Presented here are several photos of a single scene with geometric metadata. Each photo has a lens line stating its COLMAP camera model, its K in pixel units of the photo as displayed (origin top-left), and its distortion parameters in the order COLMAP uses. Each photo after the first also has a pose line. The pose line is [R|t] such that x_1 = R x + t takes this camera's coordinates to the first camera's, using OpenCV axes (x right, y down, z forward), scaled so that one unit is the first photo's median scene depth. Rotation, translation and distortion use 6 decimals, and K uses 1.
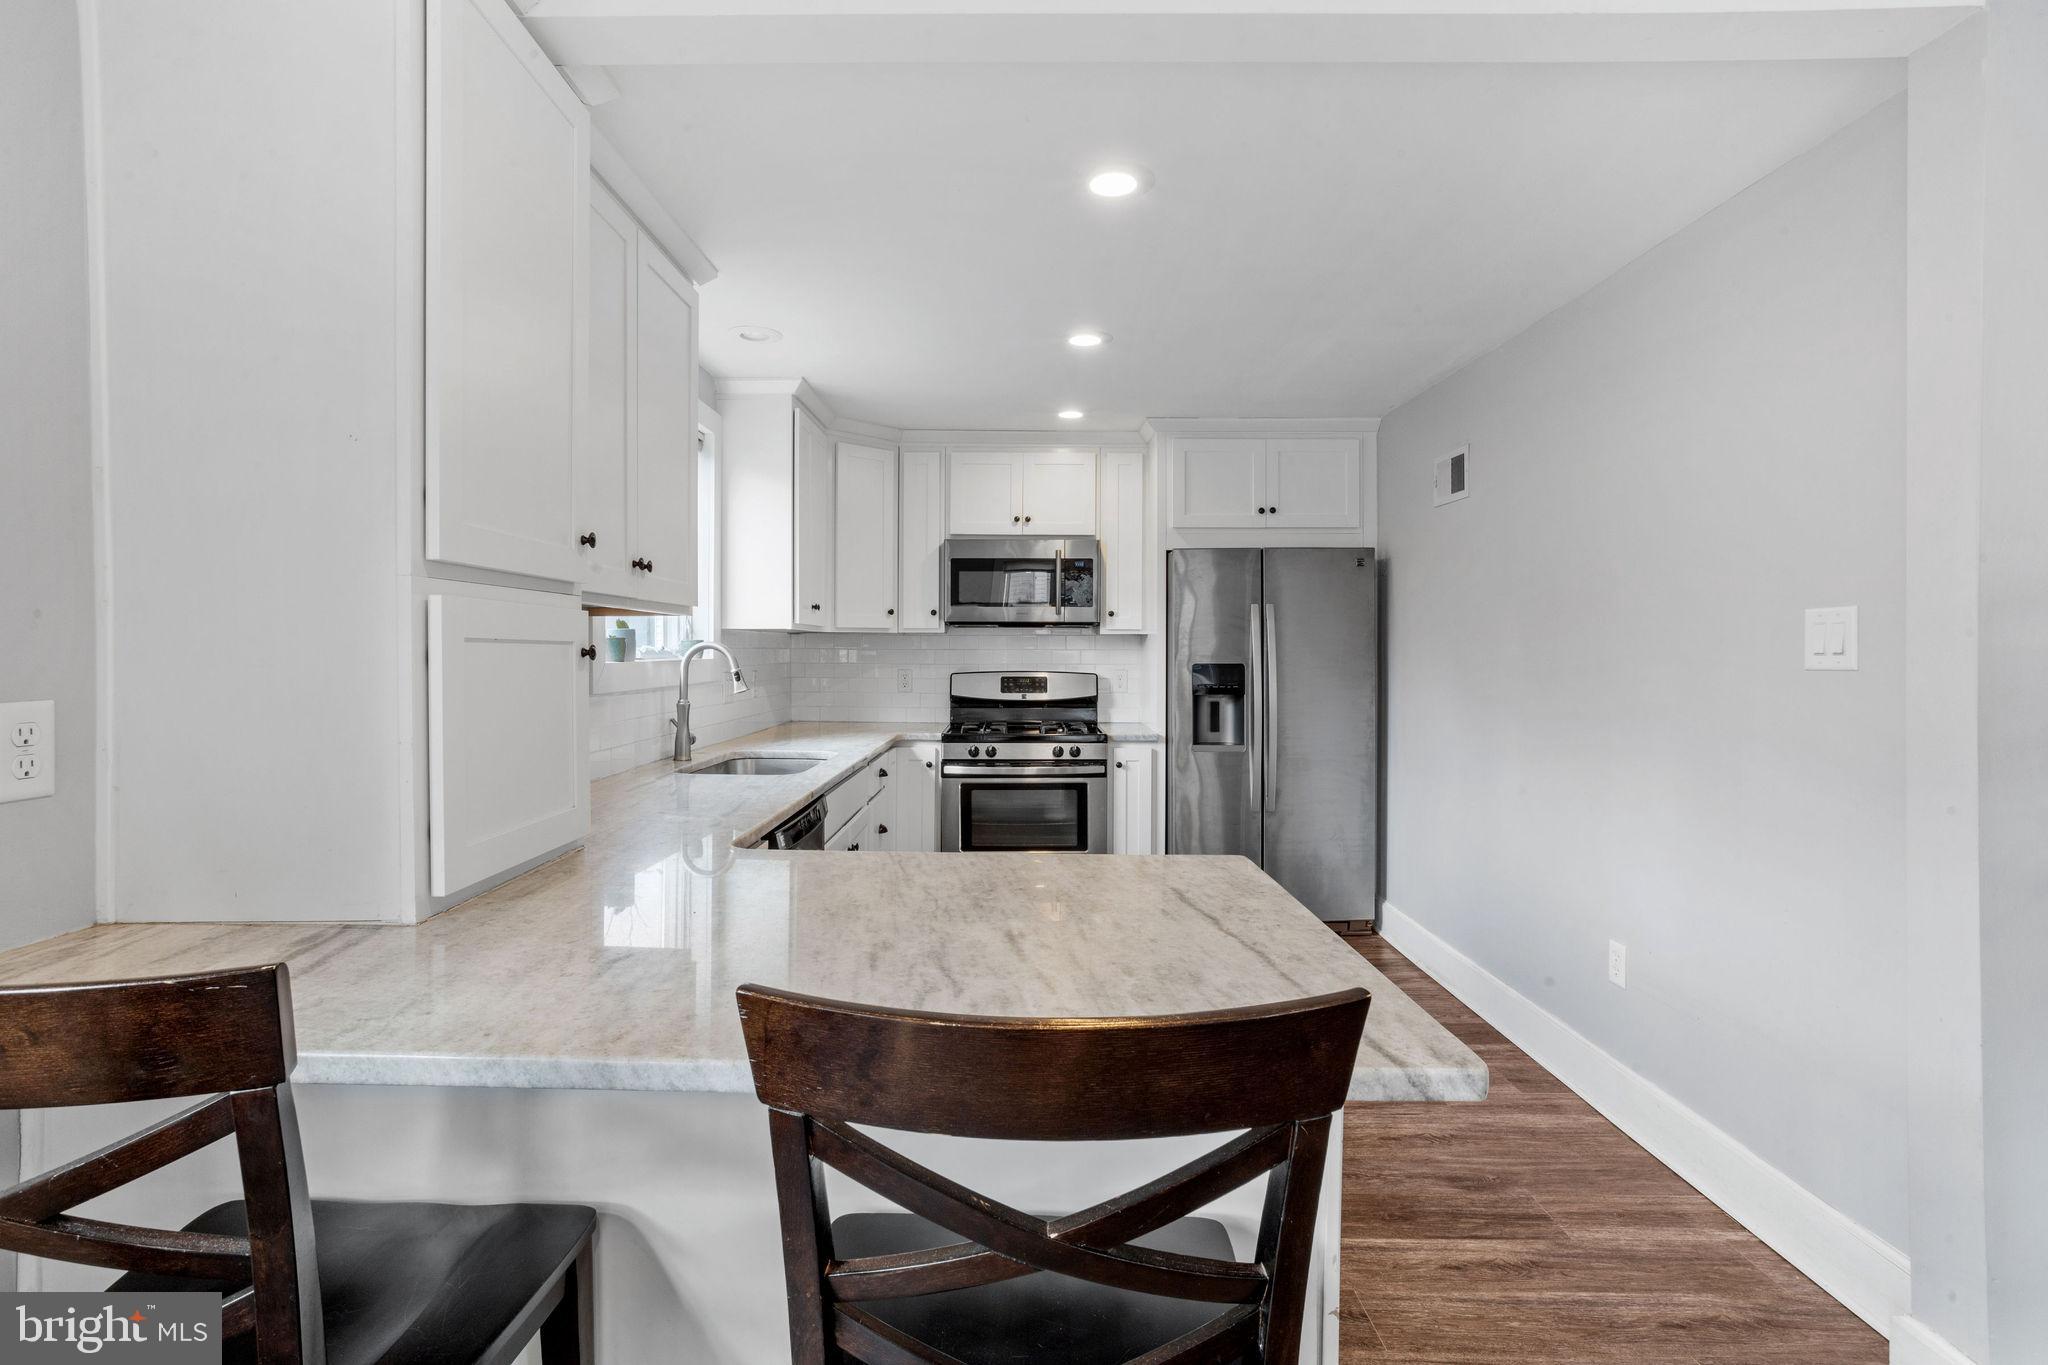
lens RADIAL K [[984.6, 0, 1002.2], [0, 984.6, 658.2], [0, 0, 1]] dist [-0.040661, 0.024301]
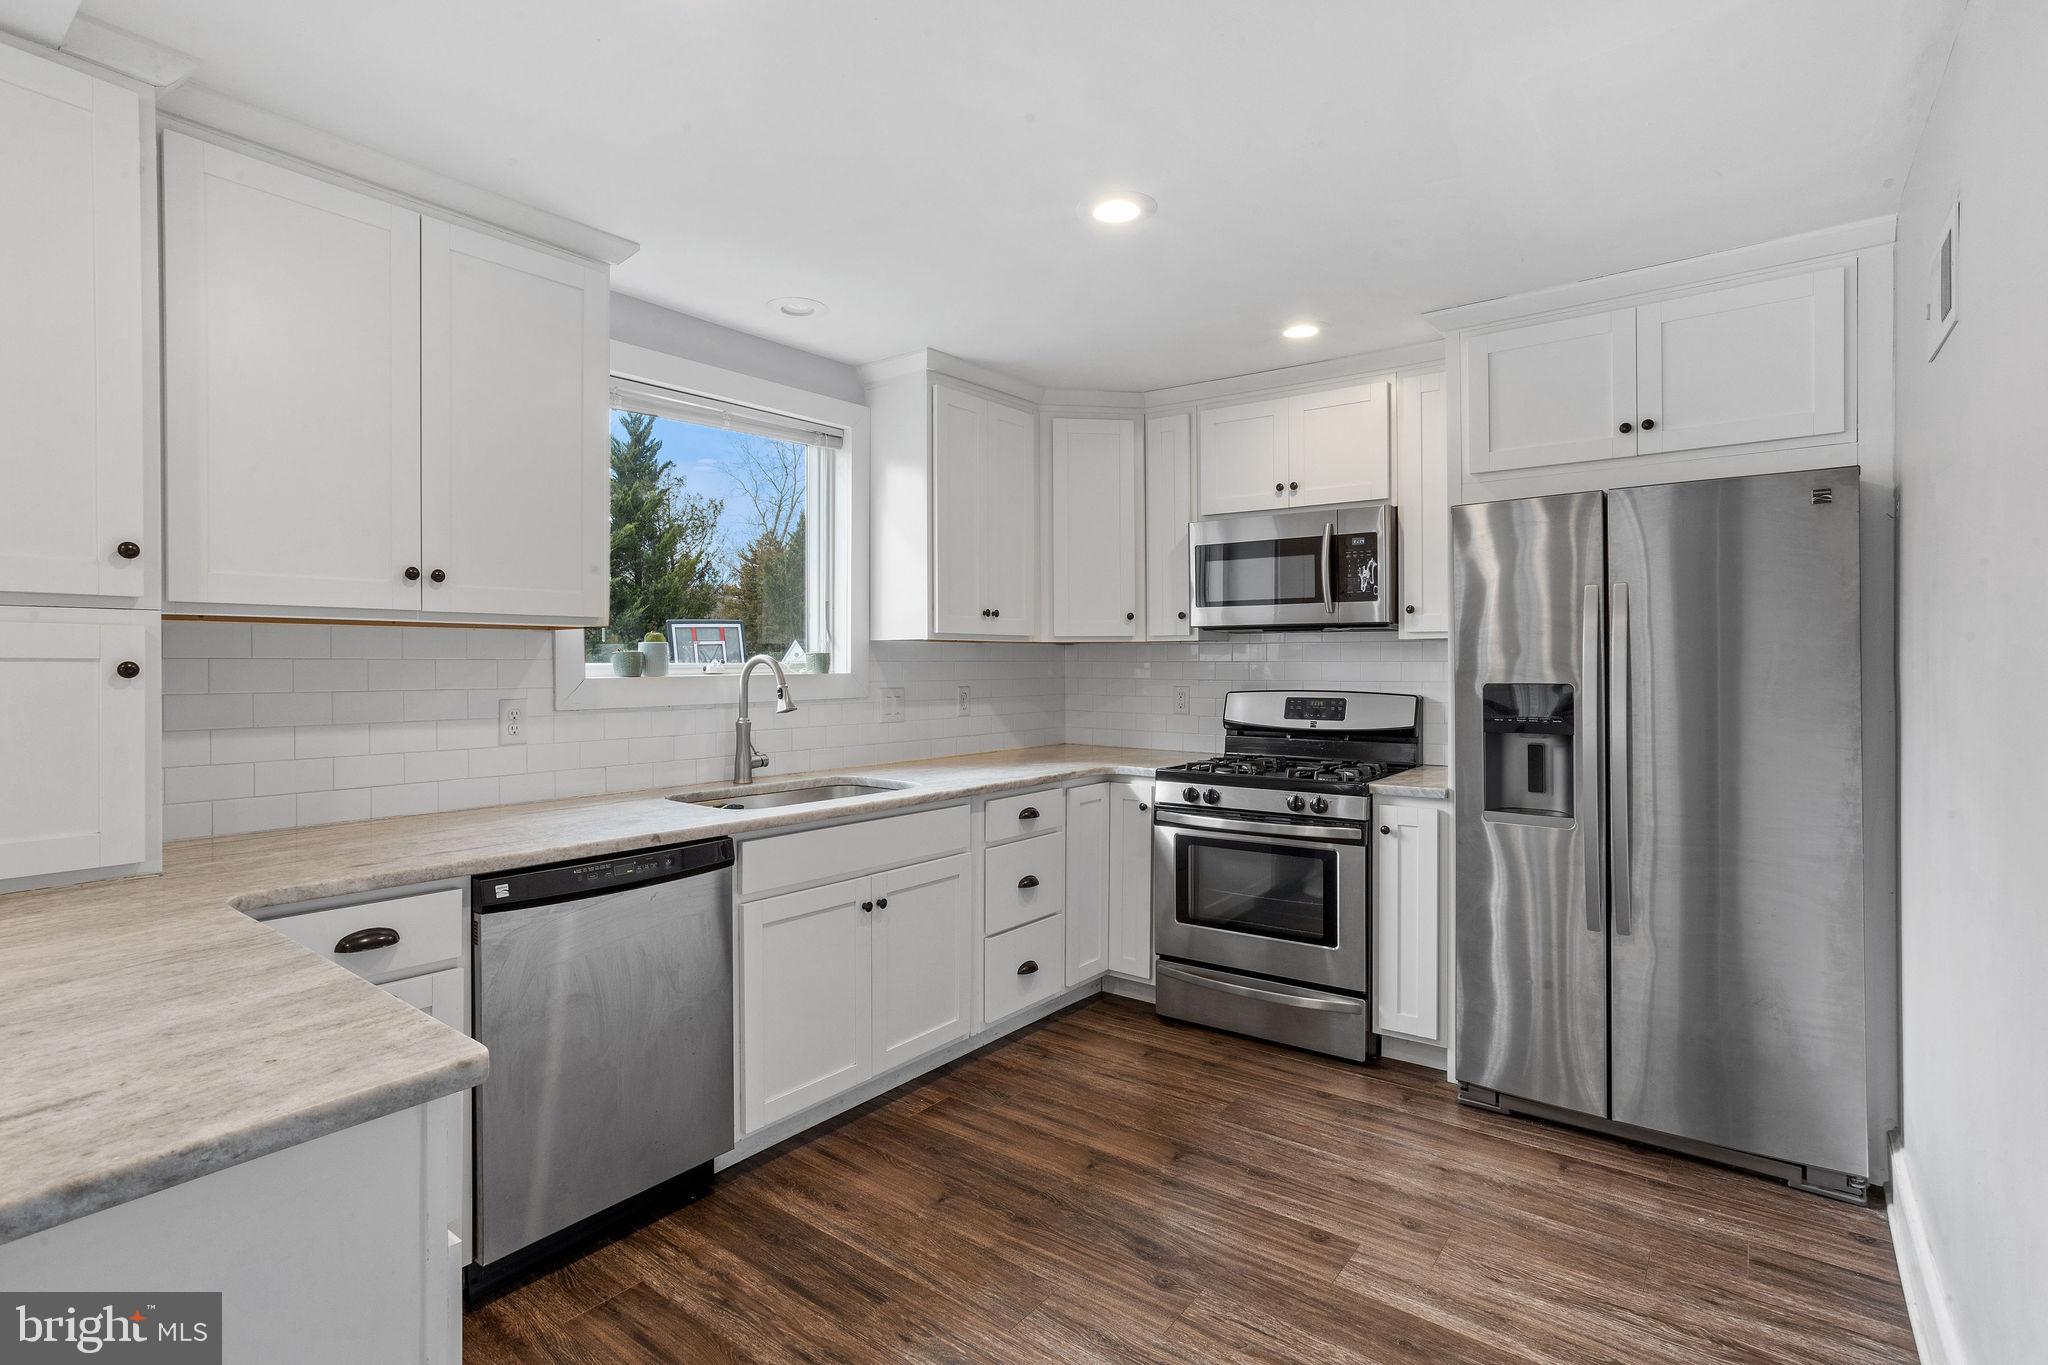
lens RADIAL K [[984.6, 0, 996.7], [0, 984.6, 664.3], [0, 0, 1]] dist [-0.040661, 0.024301]
pose [[0.796532, -0.001868, -0.604594, 0.313652], [-0.001770, 0.999984, -0.005422, -0.002488], [0.604594, 0.005389, 0.796516, 0.296521]]
